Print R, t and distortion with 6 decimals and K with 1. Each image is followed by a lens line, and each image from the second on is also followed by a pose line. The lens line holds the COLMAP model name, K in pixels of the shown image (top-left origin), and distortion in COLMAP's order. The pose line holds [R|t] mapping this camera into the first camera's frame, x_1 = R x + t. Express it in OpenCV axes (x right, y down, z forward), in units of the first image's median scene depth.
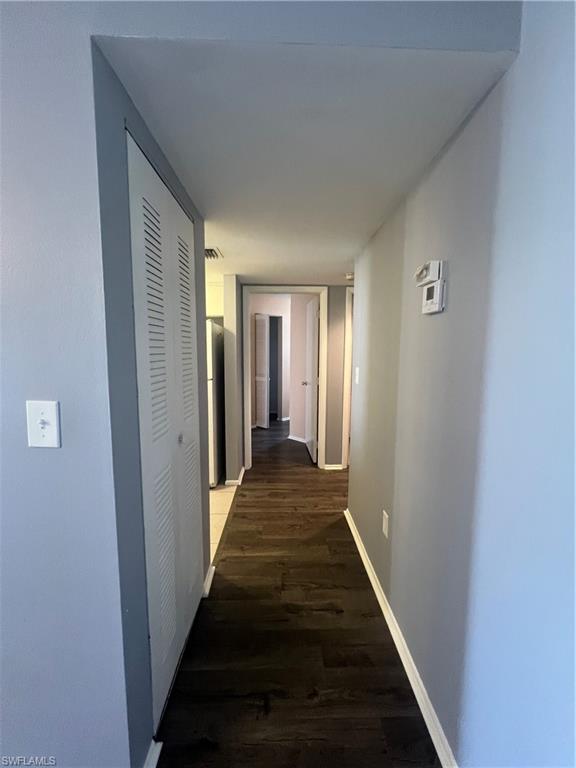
lens RADIAL K [[309.8, 0, 288.6], [0, 309.8, 382.8], [0, 0, 1]] dist [-0.003334, 0.000267]
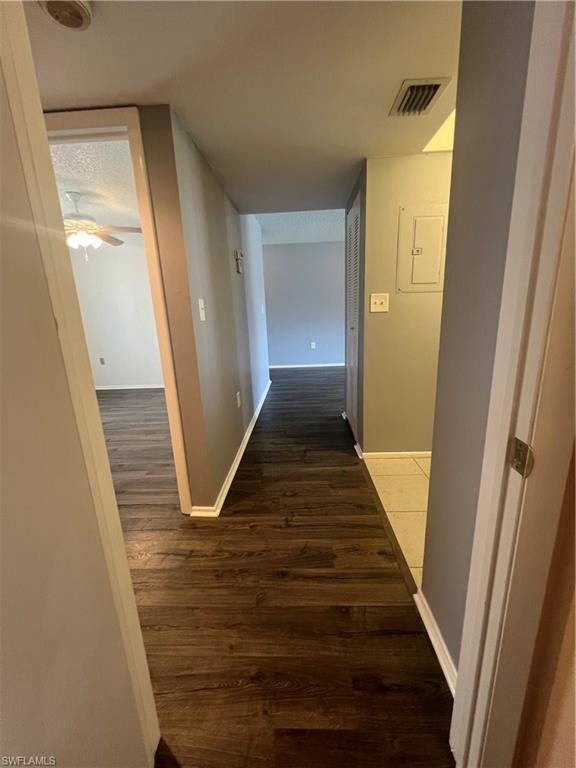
lens RADIAL K [[308.8, 0, 287.7], [0, 308.8, 385.1], [0, 0, 1]] dist [0.001953, 0.000150]
pose [[-0.997030, 0.026413, 0.072348, -0.033464], [0.048818, 0.943280, 0.328390, -0.077270], [-0.059570, 0.330946, -0.941768, 1.535393]]
